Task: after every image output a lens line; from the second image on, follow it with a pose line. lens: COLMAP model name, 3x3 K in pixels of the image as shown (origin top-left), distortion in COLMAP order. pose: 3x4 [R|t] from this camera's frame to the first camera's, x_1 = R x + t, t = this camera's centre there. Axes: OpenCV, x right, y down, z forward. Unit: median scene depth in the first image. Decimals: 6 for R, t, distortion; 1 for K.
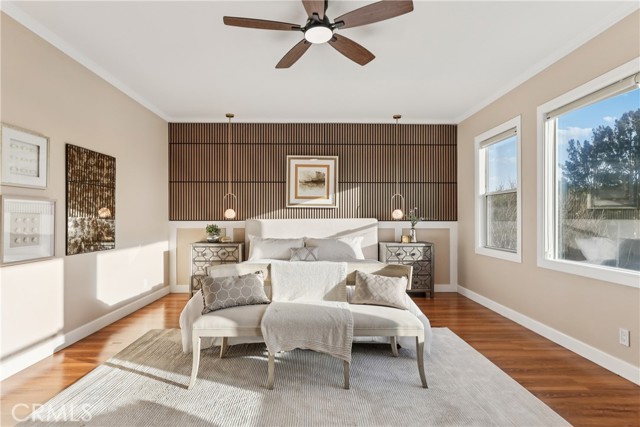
lens RADIAL K [[333.8, 0, 318.3], [0, 333.8, 217.9], [0, 0, 1]] dist [-0.001621, 0.000038]
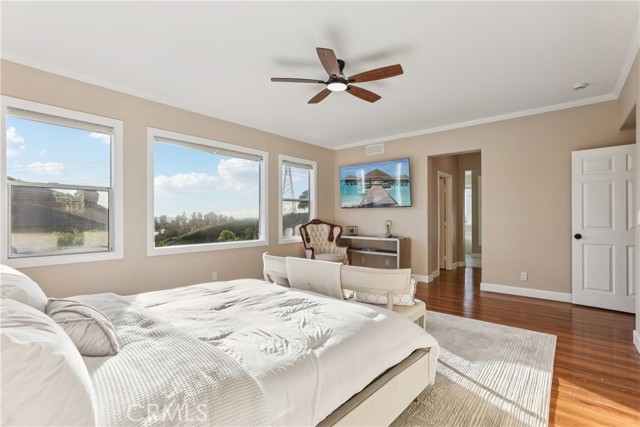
lens RADIAL K [[304.2, 0, 322.6], [0, 304.2, 216.0], [0, 0, 1]] dist [-0.025635, 0.017909]
pose [[-0.765131, -0.003286, 0.643866, -0.373546], [-0.004598, 0.999989, -0.000361, -0.003823], [-0.643858, -0.003237, -0.765138, 0.975526]]
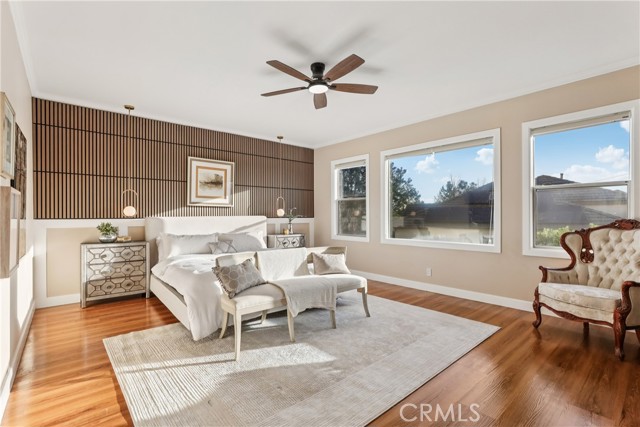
lens RADIAL K [[304.2, 0, 322.6], [0, 304.2, 216.0], [0, 0, 1]] dist [-0.025635, 0.017909]
pose [[0.760429, -0.002740, 0.649416, -0.405520], [0.001465, 0.999996, 0.002504, -0.000412], [-0.649420, -0.000953, 0.760429, -0.004732]]
